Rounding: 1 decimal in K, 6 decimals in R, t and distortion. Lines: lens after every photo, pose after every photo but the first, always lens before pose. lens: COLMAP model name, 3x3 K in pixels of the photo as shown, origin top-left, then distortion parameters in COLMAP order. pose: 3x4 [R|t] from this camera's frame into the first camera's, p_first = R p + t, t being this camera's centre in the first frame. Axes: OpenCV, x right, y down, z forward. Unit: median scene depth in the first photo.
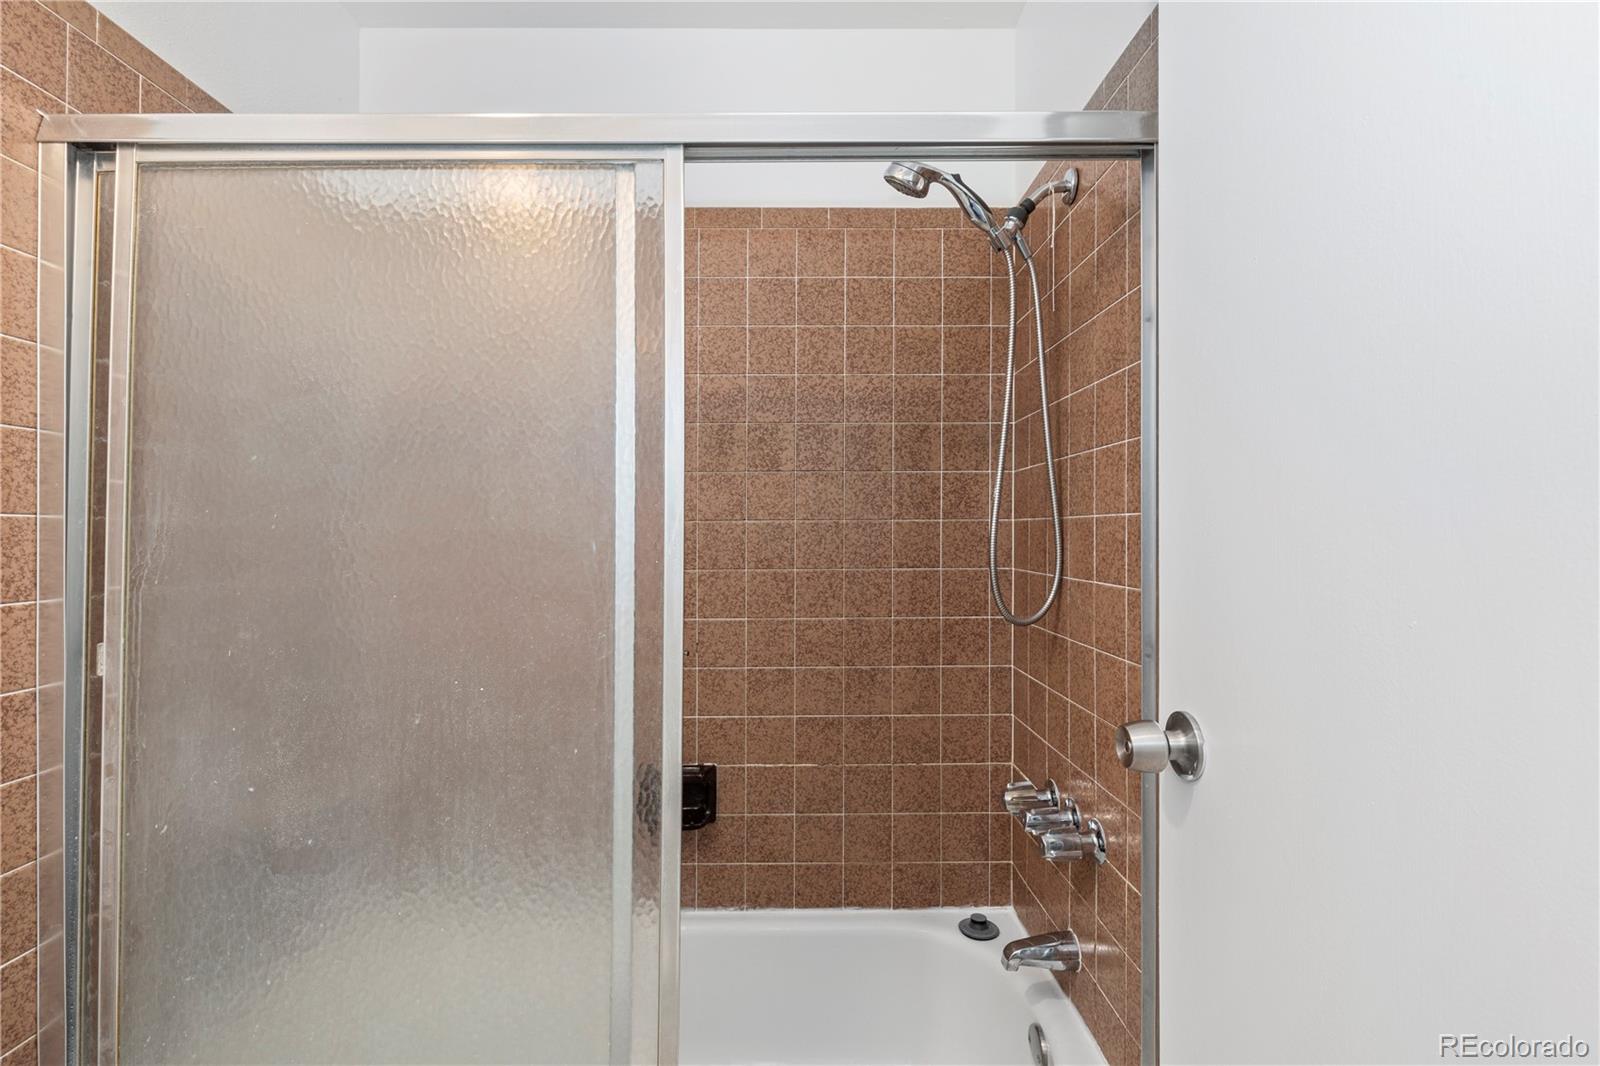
lens RADIAL K [[718.2, 0, 801.2], [0, 718.2, 528.9], [0, 0, 1]] dist [0.003050, -0.000568]
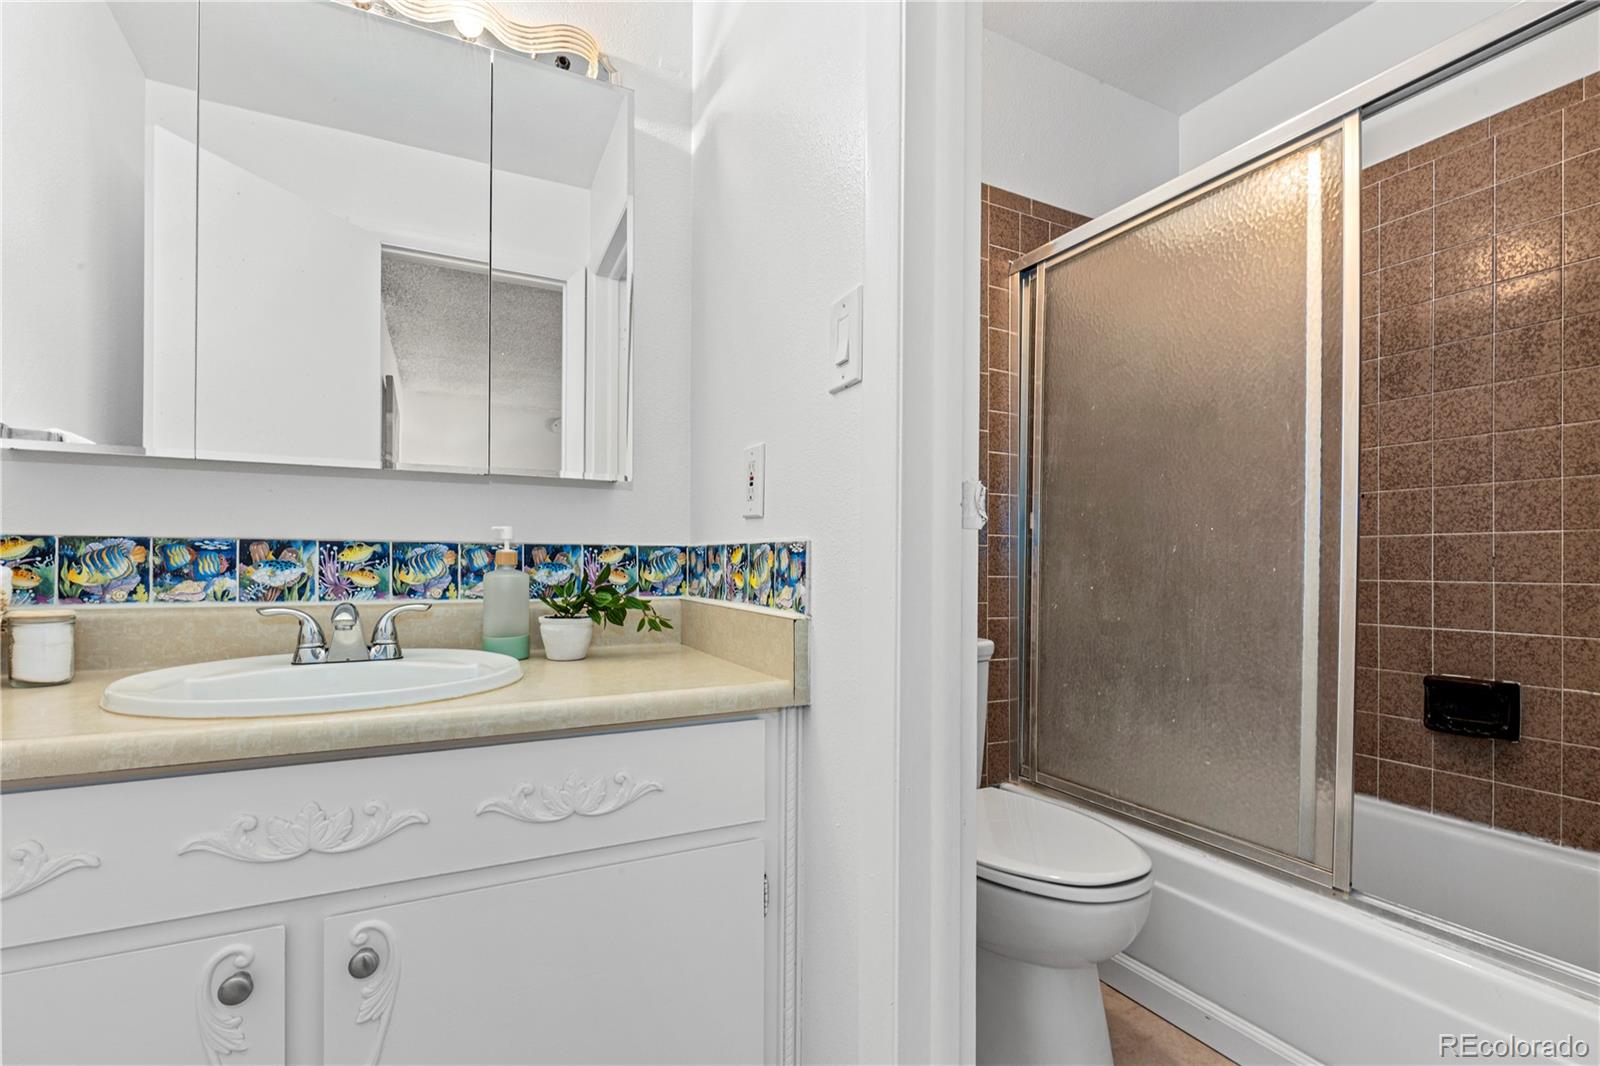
lens RADIAL K [[718.2, 0, 801.2], [0, 718.2, 528.9], [0, 0, 1]] dist [0.003050, -0.000568]
pose [[0.447292, -0.024419, -0.894055, 0.492196], [-0.007175, 0.999497, -0.030888, 0.252287], [0.894359, 0.020231, 0.446892, -0.434839]]
